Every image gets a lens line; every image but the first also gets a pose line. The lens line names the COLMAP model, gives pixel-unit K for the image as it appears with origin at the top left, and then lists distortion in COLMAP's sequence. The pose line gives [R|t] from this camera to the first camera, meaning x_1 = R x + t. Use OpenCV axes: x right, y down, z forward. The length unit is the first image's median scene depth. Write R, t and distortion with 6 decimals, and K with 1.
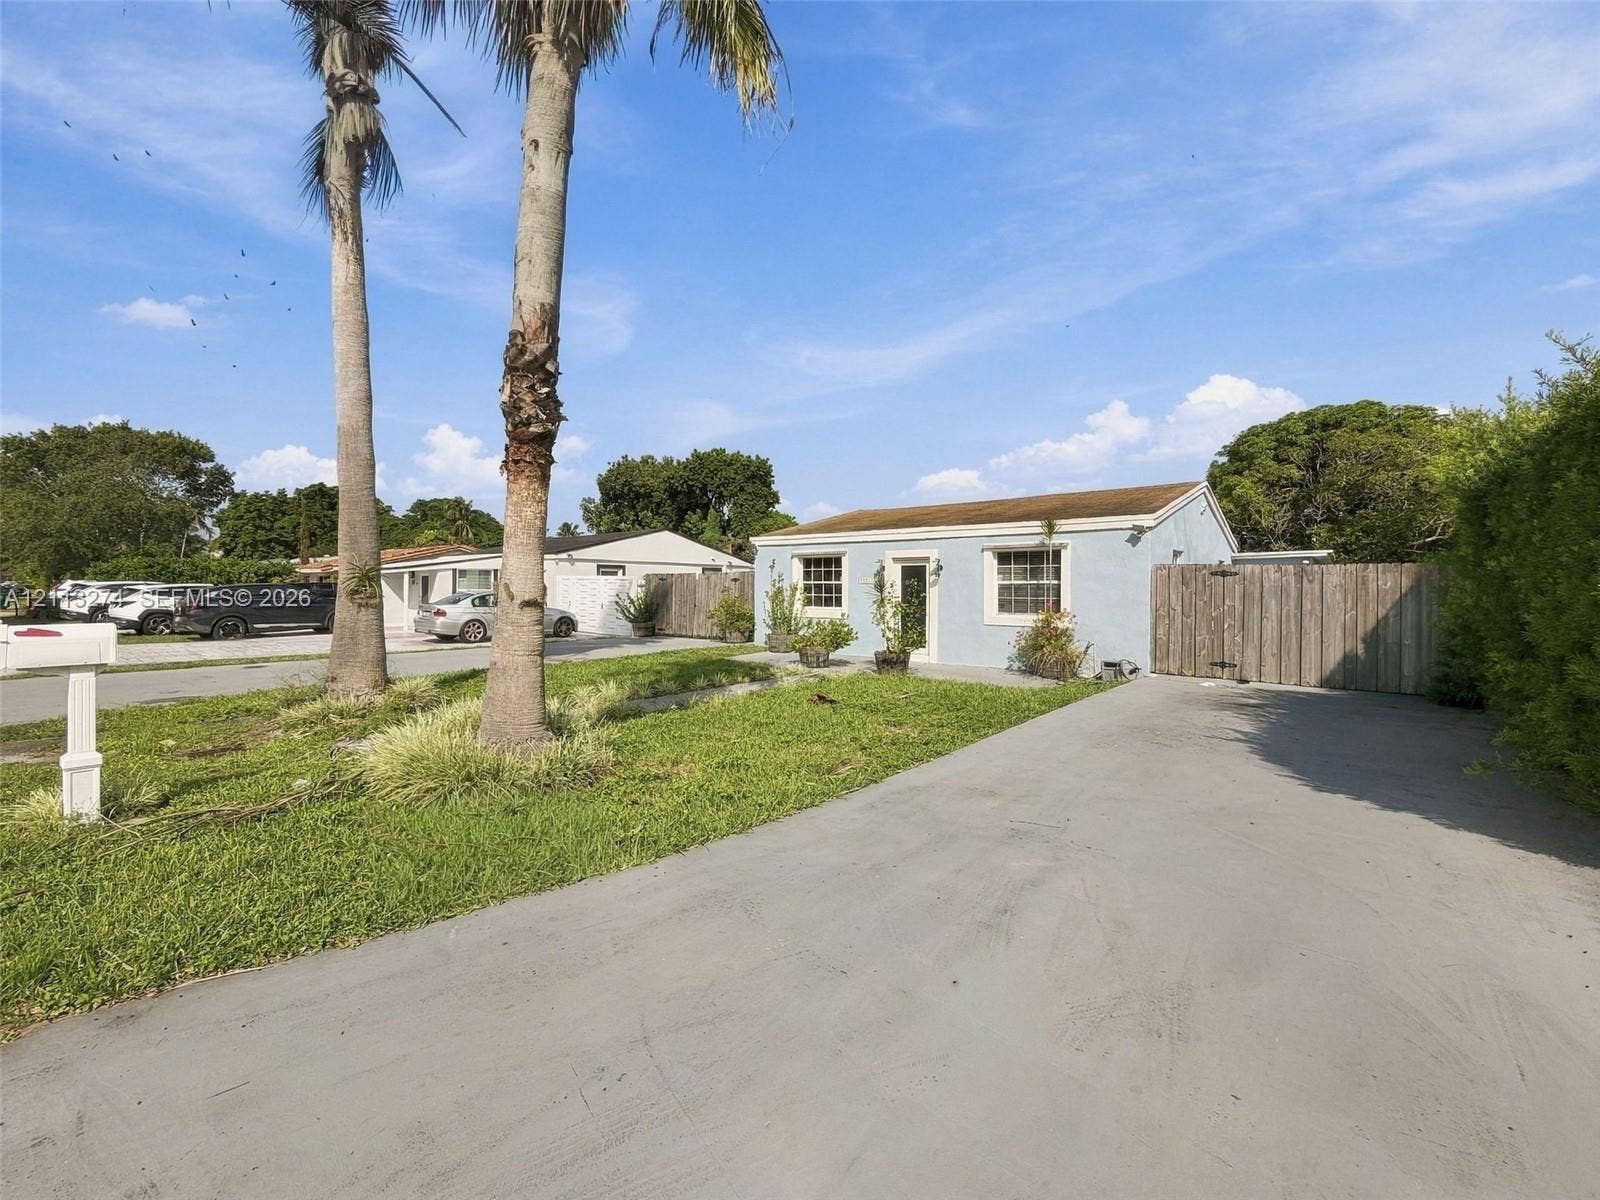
lens RADIAL K [[679.5, 0, 800.0], [0, 679.5, 600.0], [0, 0, 1]] dist [-0.000581, -0.000025]
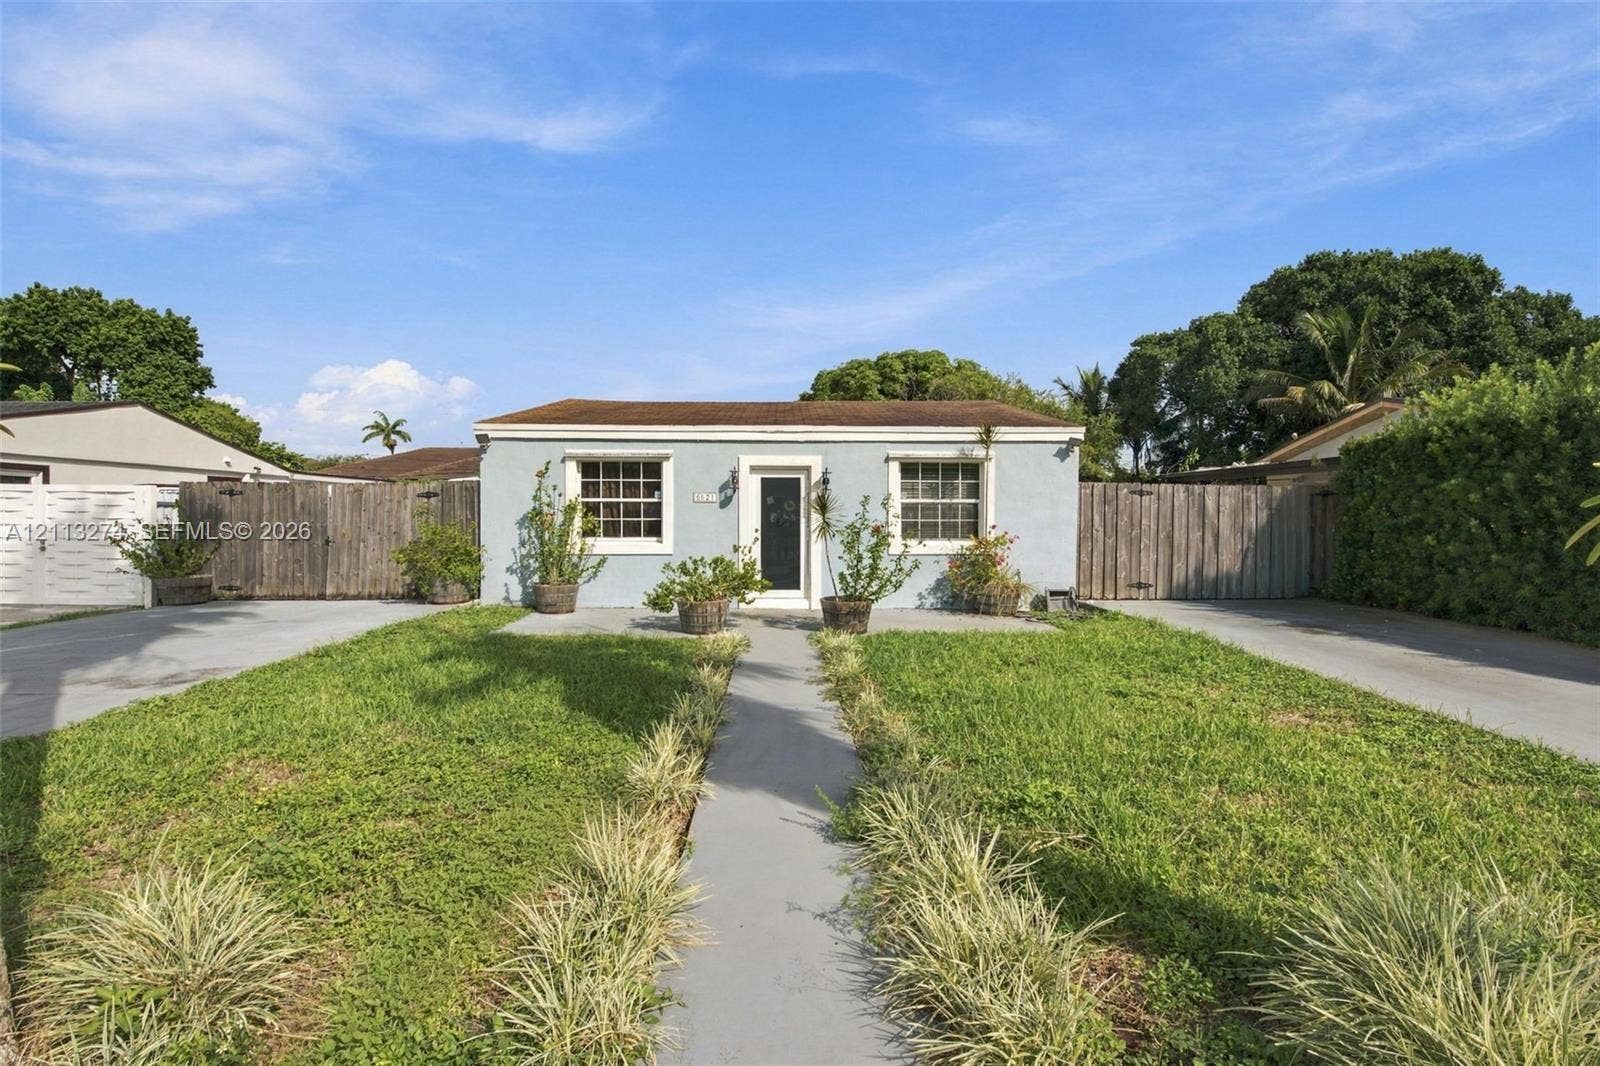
lens RADIAL K [[723.6, 0, 800.0], [0, 723.6, 533.0], [0, 0, 1]] dist [-0.015796, 0.000292]
pose [[0.752410, -0.020523, 0.658375, -0.285935], [0.013069, 0.999783, 0.016229, -0.003061], [-0.658565, -0.003606, 0.752515, 0.352831]]
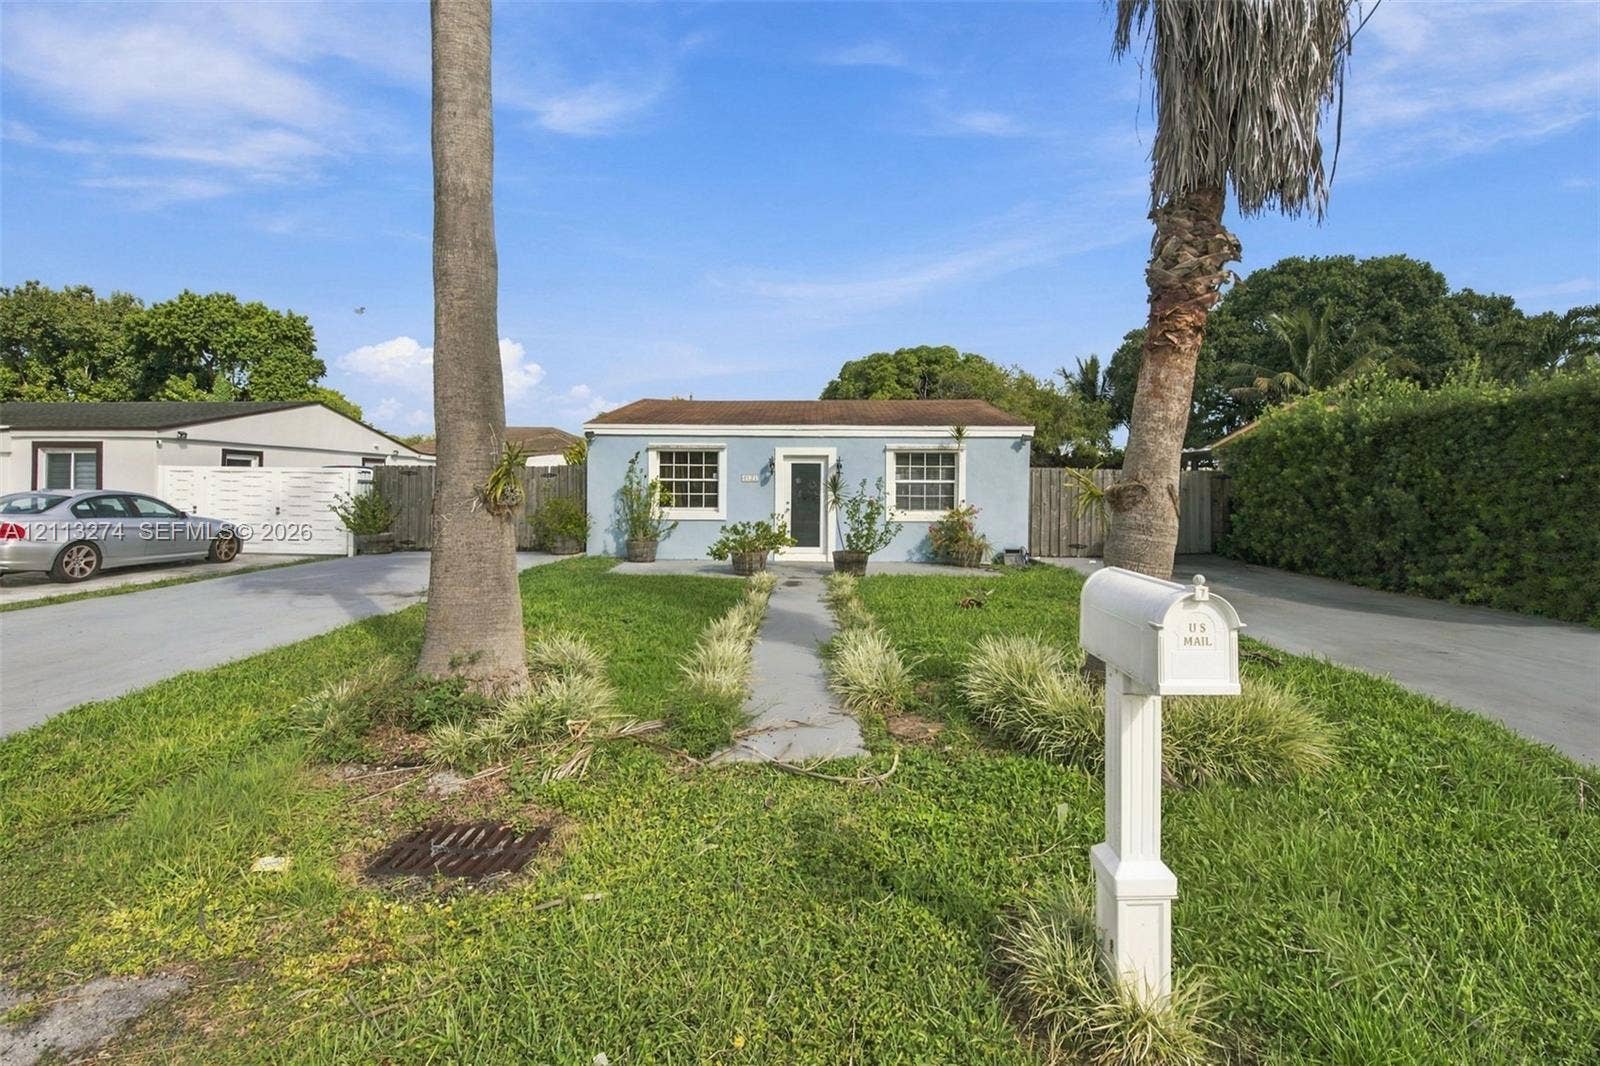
lens RADIAL K [[681.4, 0, 794.4], [0, 681.4, 491.4], [0, 0, 1]] dist [-0.014117, -0.000260]
pose [[0.787275, -0.004765, 0.616584, -0.393283], [0.008317, 0.999961, -0.002891, -0.006790], [-0.616546, 0.007404, 0.787284, 0.207988]]
